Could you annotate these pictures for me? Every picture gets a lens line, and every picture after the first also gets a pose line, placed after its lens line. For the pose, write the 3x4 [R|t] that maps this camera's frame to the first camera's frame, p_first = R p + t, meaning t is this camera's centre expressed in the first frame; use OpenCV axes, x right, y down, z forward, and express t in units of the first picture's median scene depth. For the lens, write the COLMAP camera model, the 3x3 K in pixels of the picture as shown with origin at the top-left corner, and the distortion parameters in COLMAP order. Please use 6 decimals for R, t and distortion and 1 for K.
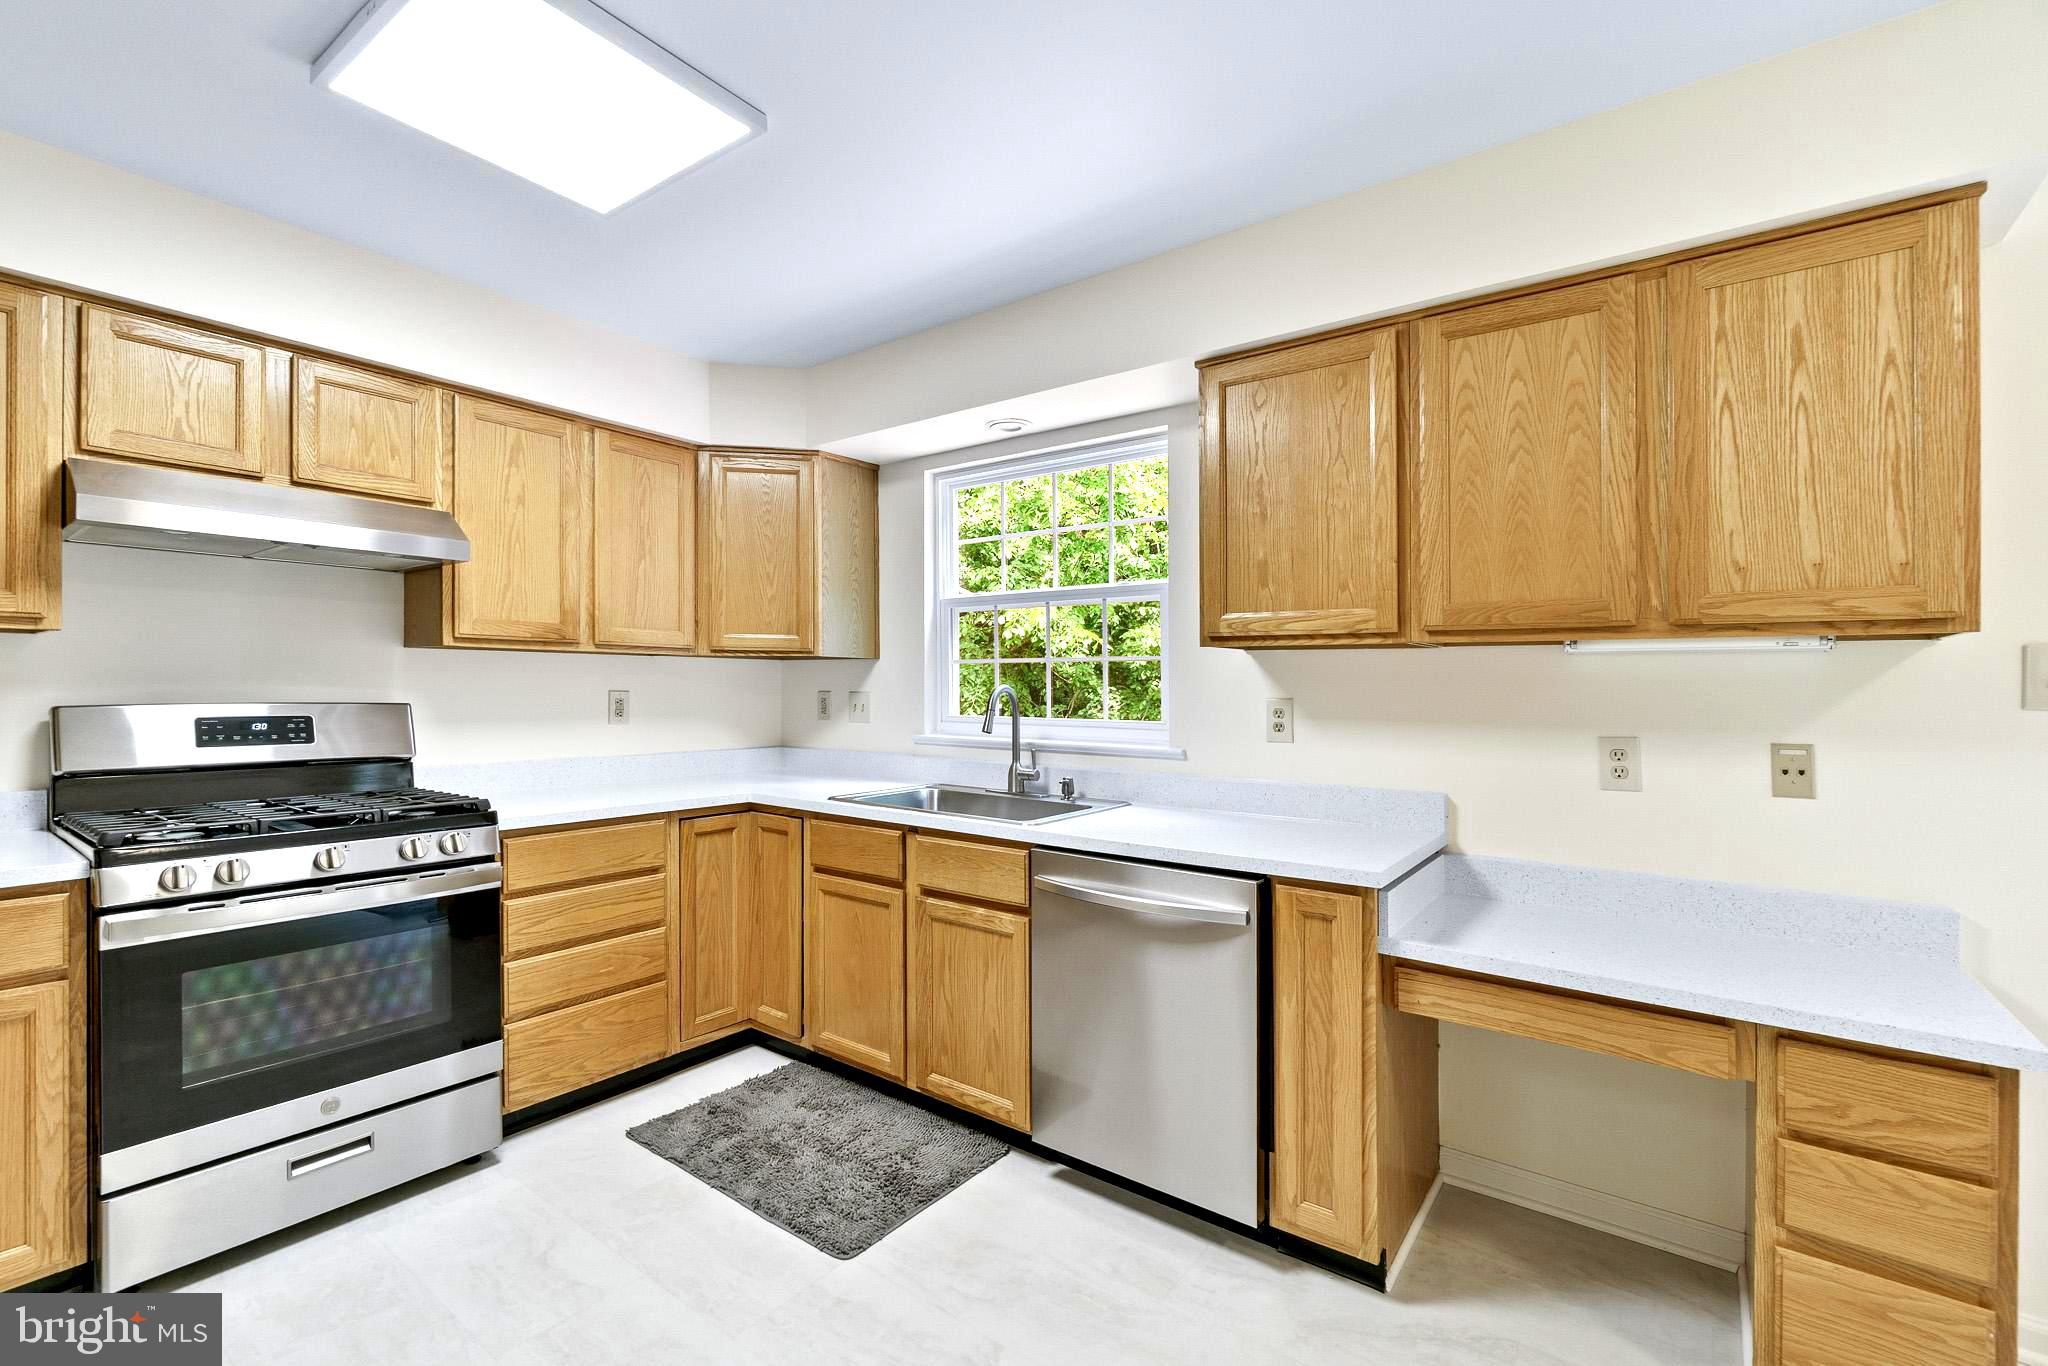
lens RADIAL K [[900.1, 0, 1010.3], [0, 900.1, 686.1], [0, 0, 1]] dist [0.000068, -0.002143]
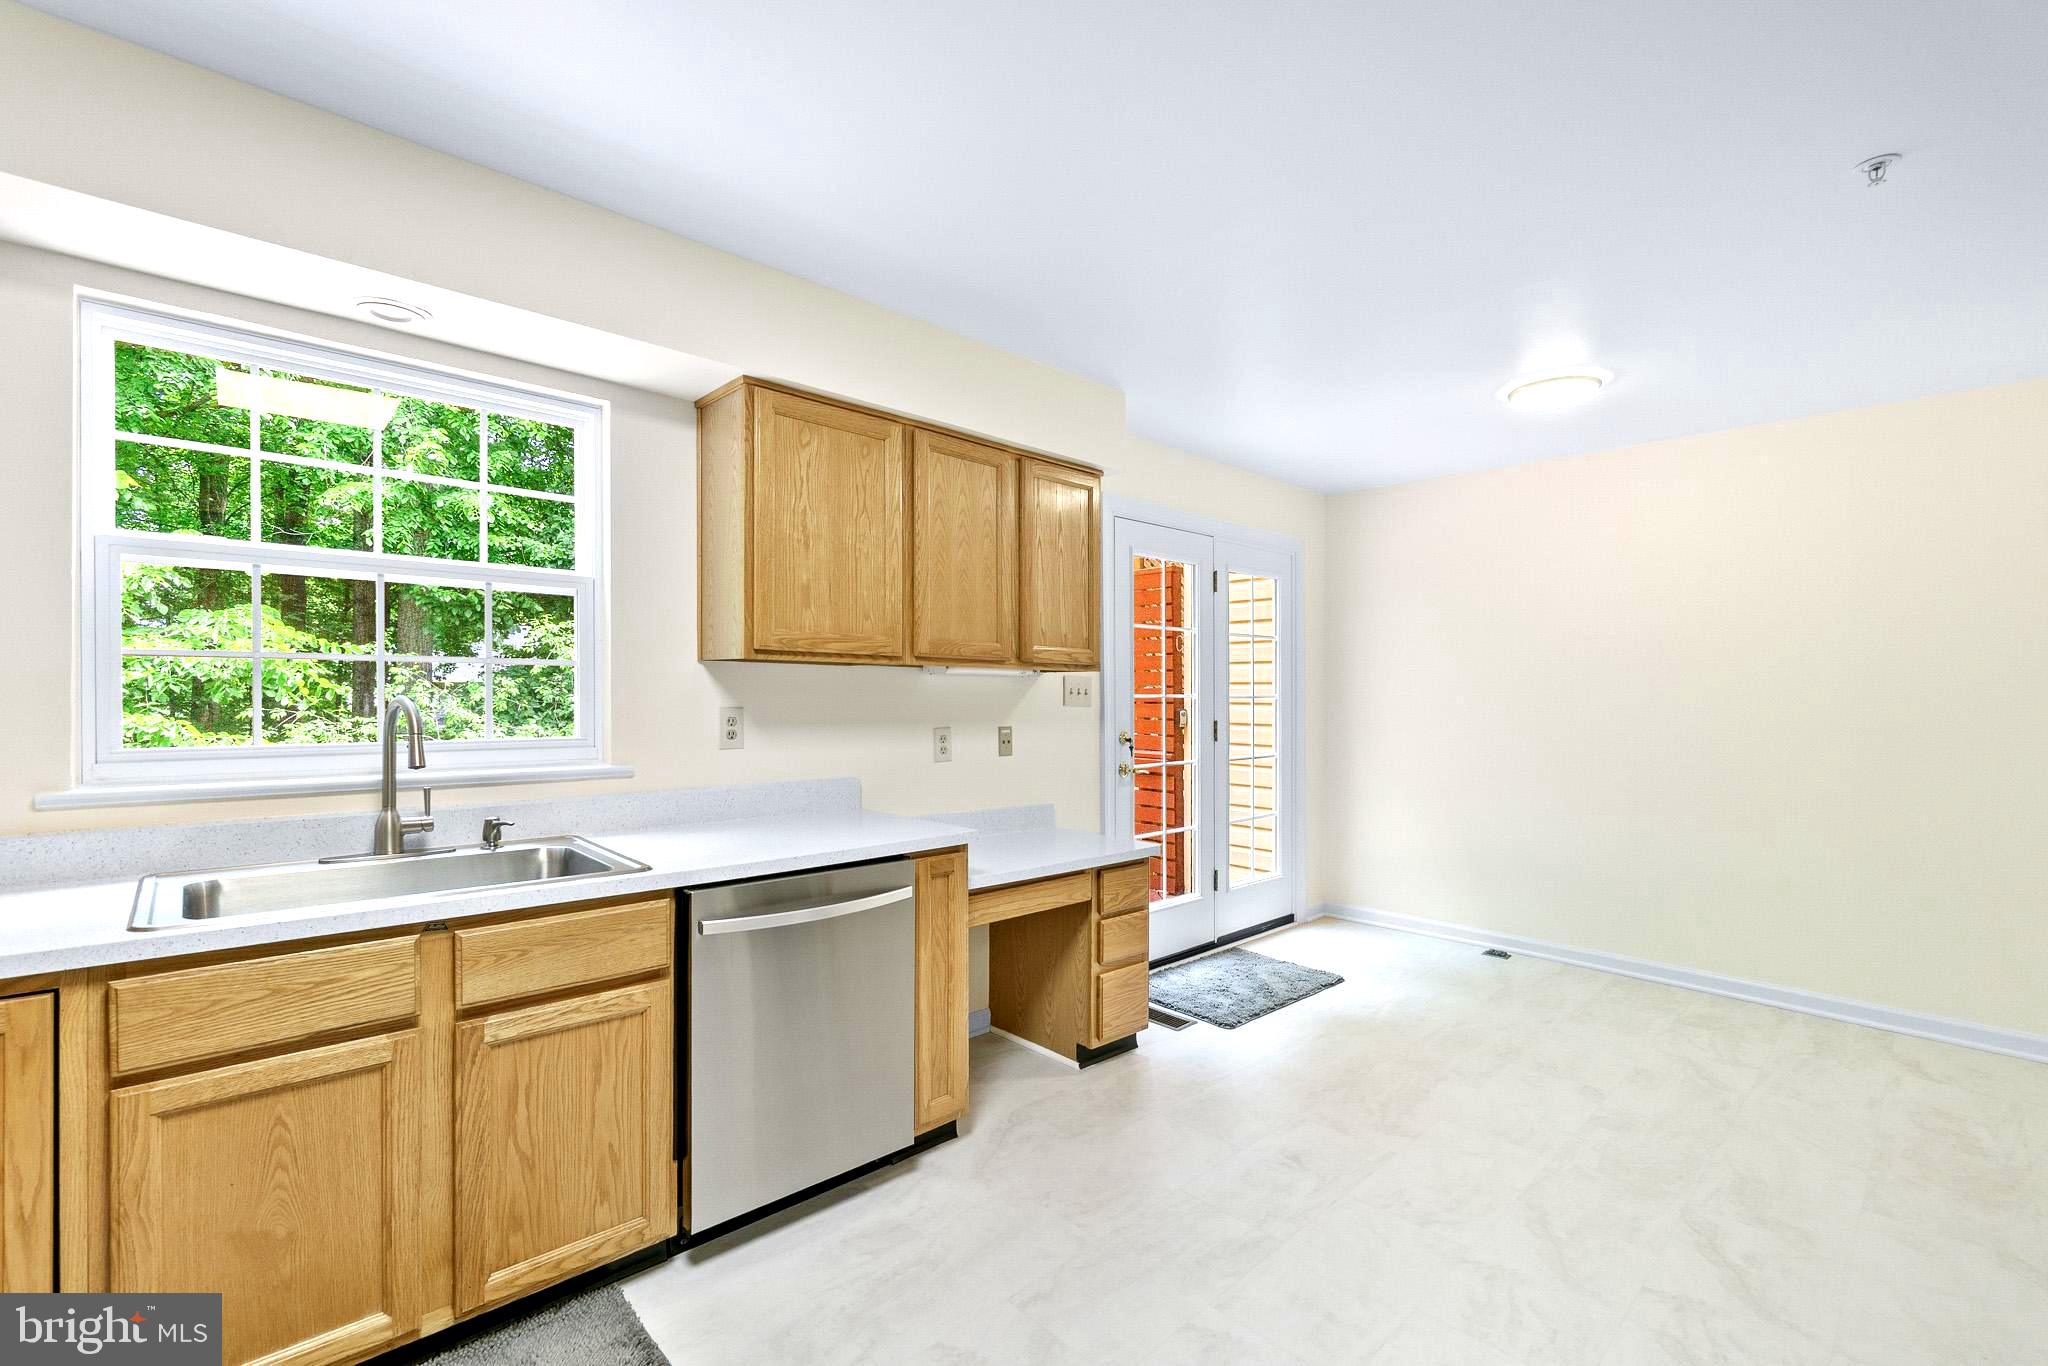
lens RADIAL K [[900.1, 0, 1010.3], [0, 900.1, 674.5], [0, 0, 1]] dist [0.000068, -0.002143]
pose [[0.166954, 0.011820, 0.985894, -0.956114], [-0.009298, 0.999903, -0.010413, -0.023548], [-0.985921, -0.007429, 0.167048, 0.700153]]
